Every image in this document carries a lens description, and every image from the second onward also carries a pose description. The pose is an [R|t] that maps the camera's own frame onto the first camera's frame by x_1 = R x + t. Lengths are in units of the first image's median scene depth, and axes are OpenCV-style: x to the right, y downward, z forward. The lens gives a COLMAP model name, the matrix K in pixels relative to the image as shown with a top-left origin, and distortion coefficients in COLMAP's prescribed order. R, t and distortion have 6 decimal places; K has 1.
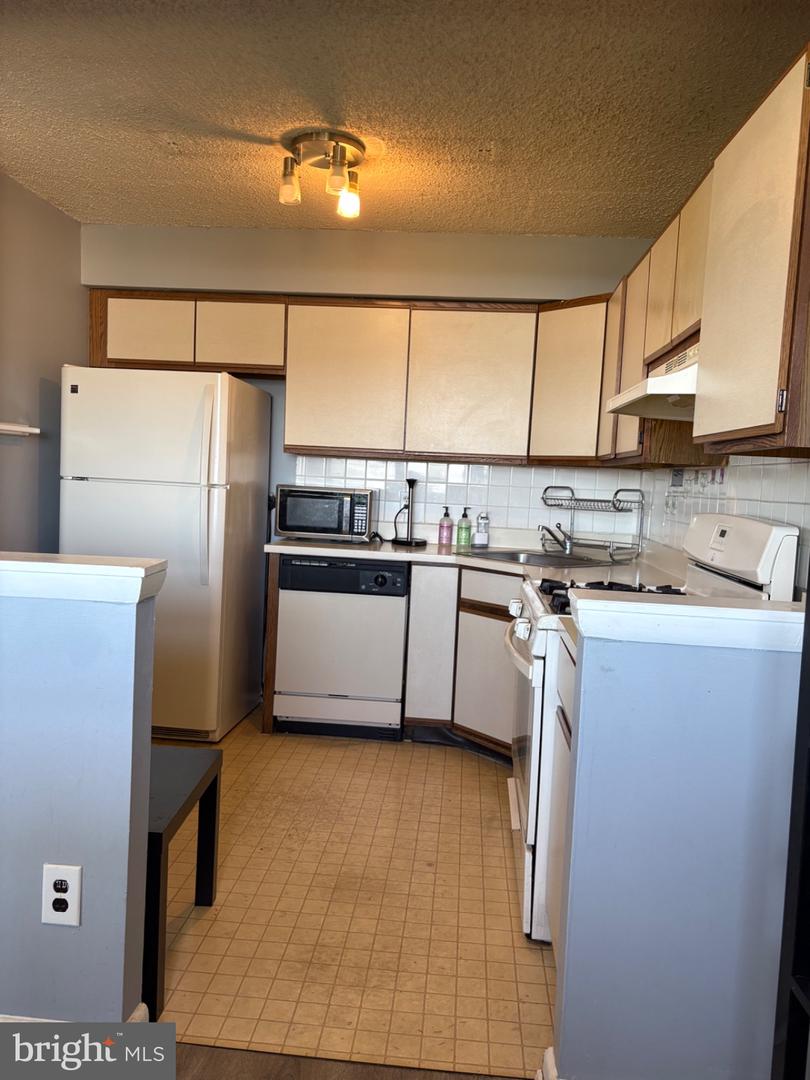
lens RADIAL K [[828.3, 0, 405.0], [0, 828.3, 540.0], [0, 0, 1]] dist [0.180627, -0.578726]
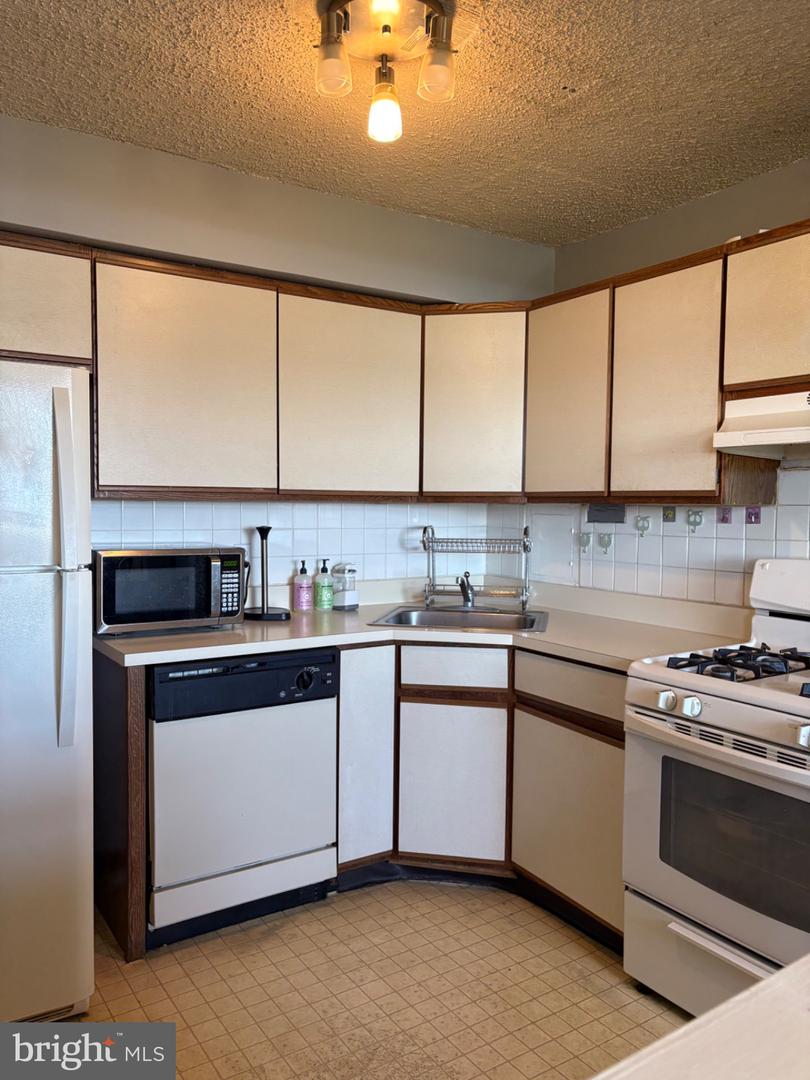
lens RADIAL K [[828.0, 0, 412.8], [0, 828.0, 543.1], [0, 0, 1]] dist [0.031448, -0.009760]
pose [[0.780332, -0.072794, 0.621114, -0.357630], [0.075597, 0.996899, 0.021860, -0.068808], [-0.620779, 0.029896, 0.783415, 0.379060]]
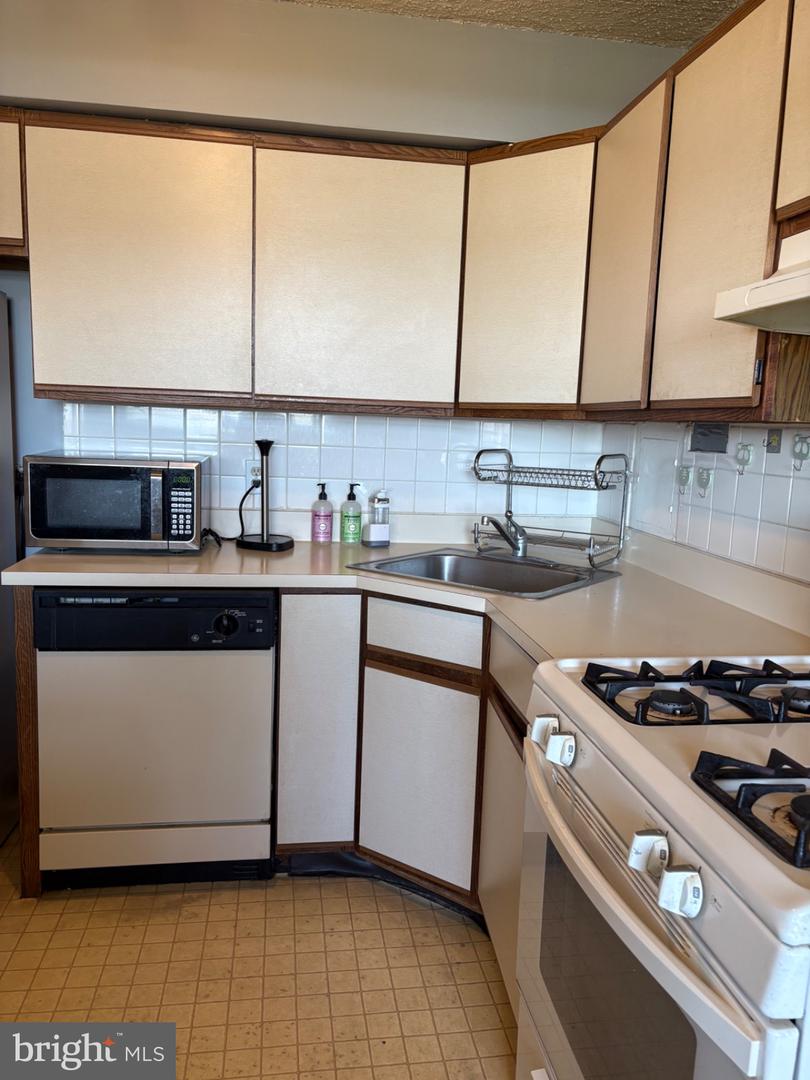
lens RADIAL K [[828.0, 0, 412.8], [0, 828.0, 543.1], [0, 0, 1]] dist [0.031448, -0.009760]
pose [[0.972379, -0.045689, 0.228893, -0.030988], [0.027675, 0.996305, 0.081300, -0.047102], [-0.231762, -0.072720, 0.970051, 0.396531]]
